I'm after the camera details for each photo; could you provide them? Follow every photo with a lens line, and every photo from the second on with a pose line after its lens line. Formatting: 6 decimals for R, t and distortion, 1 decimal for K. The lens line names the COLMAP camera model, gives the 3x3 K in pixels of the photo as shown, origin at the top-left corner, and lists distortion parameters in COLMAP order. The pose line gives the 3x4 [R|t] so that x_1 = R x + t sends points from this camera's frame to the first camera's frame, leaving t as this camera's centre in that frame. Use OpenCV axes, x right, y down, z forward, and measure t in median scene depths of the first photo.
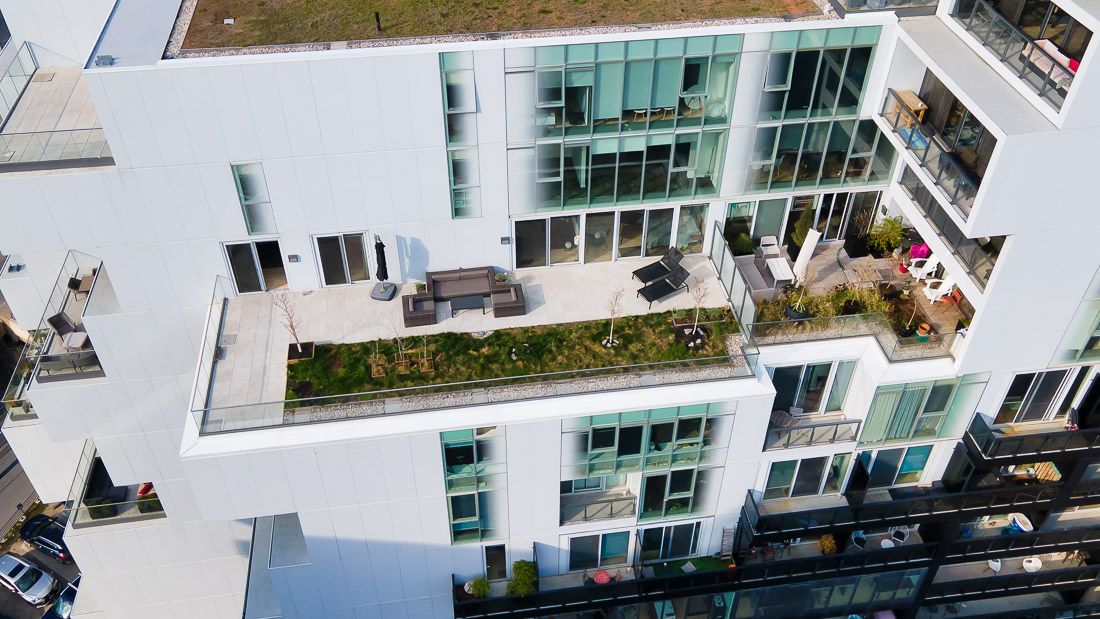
lens RADIAL K [[987.7, 0, 550.0], [0, 987.7, 309.5], [0, 0, 1]] dist [0.076053, 0.006935]
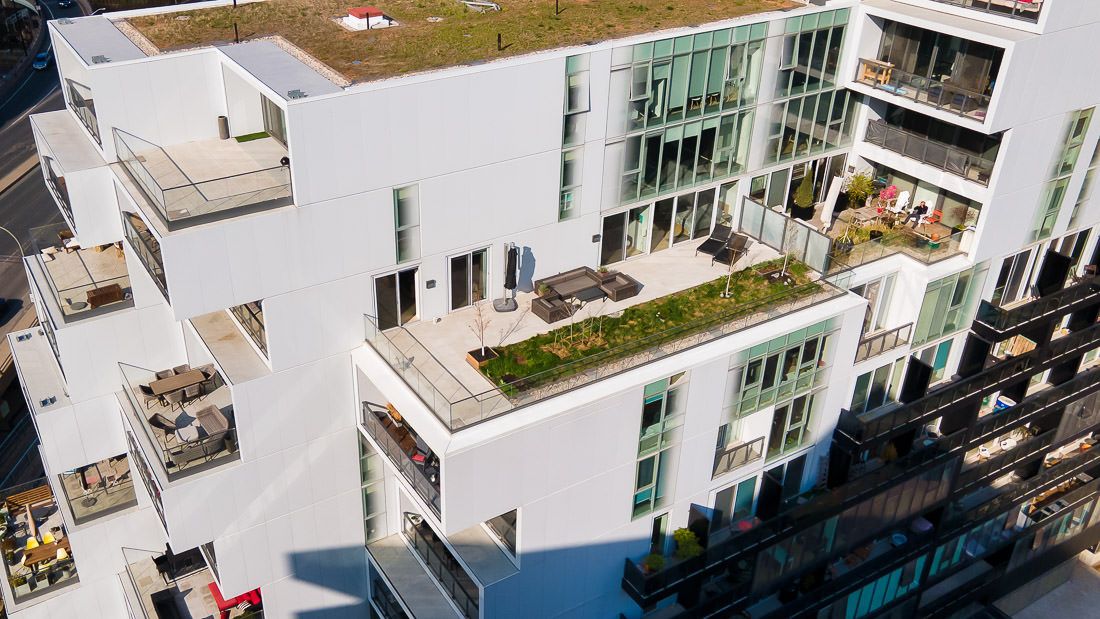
lens RADIAL K [[1008.7, 0, 550.0], [0, 1008.7, 309.5], [0, 0, 1]] dist [0.089610, -0.003012]
pose [[0.917949, -0.203887, 0.340293, -0.512109], [0.260471, 0.956774, -0.129374, 0.144258], [-0.299206, 0.207395, 0.931377, -0.014977]]
